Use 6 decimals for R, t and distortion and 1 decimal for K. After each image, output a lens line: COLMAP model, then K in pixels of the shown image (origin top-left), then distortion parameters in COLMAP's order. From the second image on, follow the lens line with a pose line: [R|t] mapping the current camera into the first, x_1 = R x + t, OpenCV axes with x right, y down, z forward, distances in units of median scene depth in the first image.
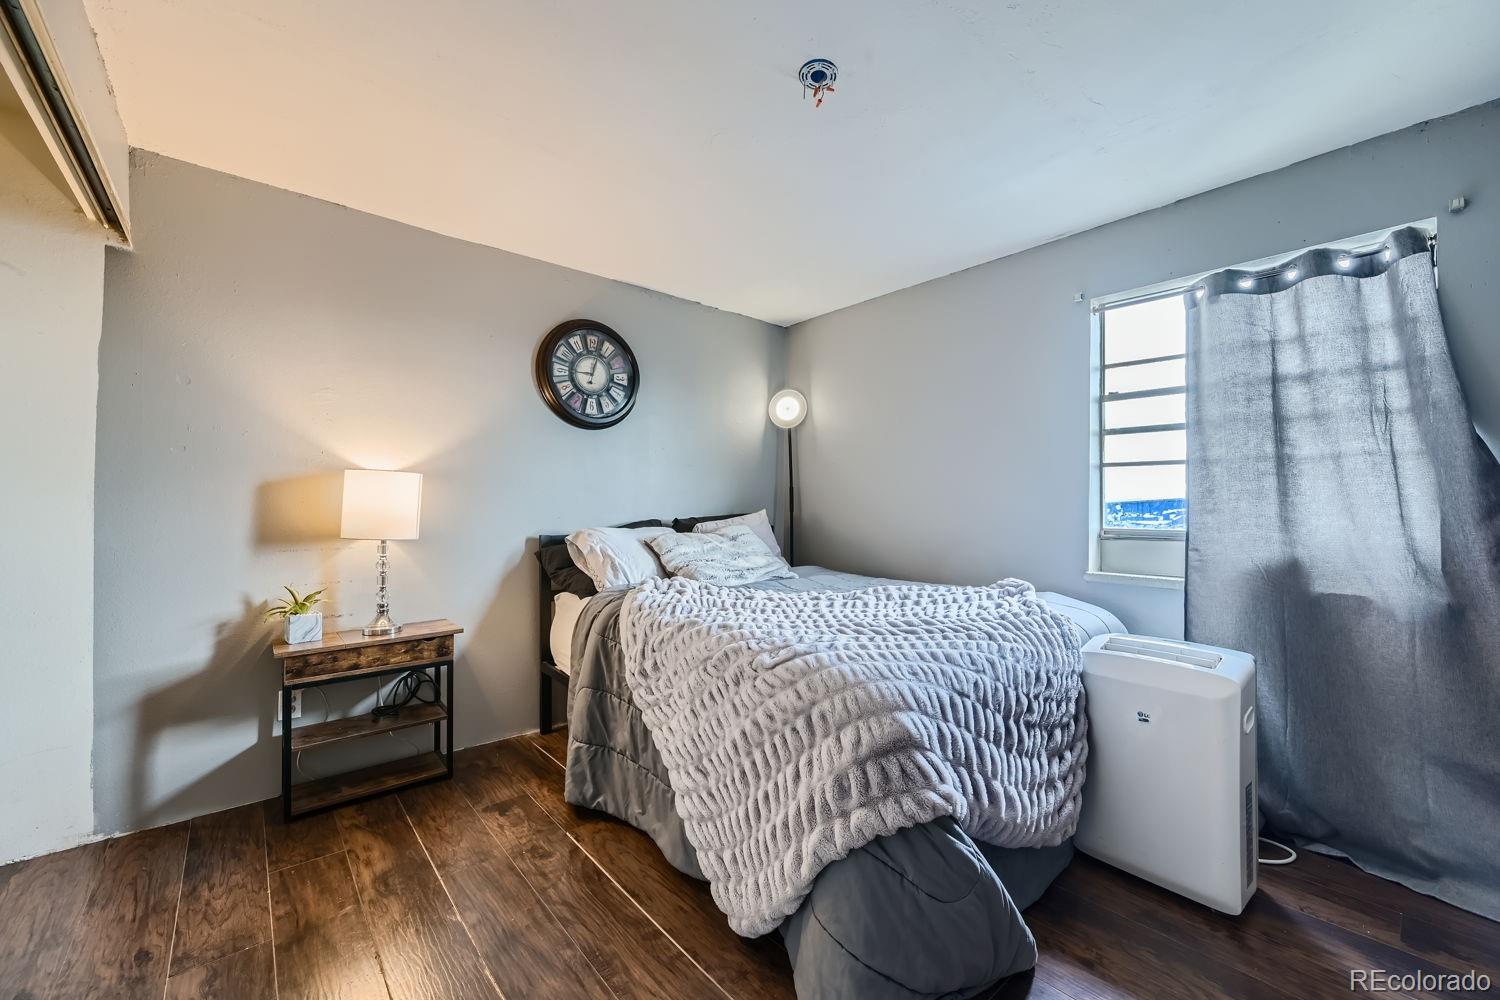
lens RADIAL K [[596.4, 0, 750.1], [0, 596.4, 498.3], [0, 0, 1]] dist [0.001802, 0.000068]
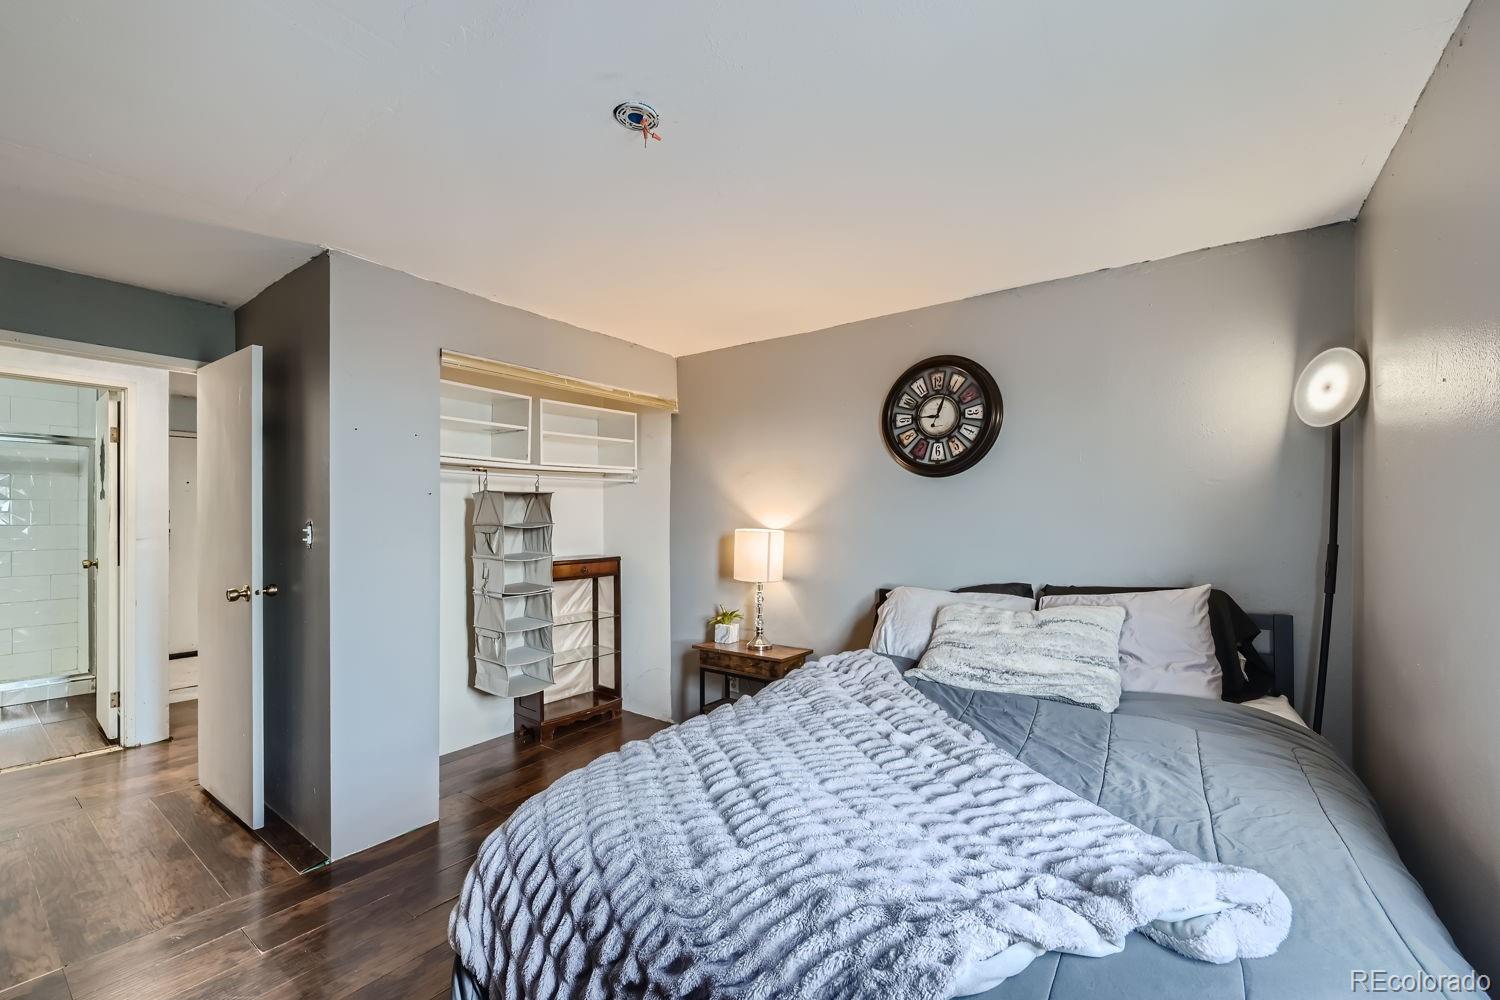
lens RADIAL K [[596.4, 0, 740.8], [0, 596.4, 523.0], [0, 0, 1]] dist [0.001802, 0.000068]
pose [[0.238570, -0.000268, -0.971125, 0.546302], [0.002091, 0.999998, 0.000238, -0.048194], [0.971123, -0.002087, 0.238570, 0.505560]]
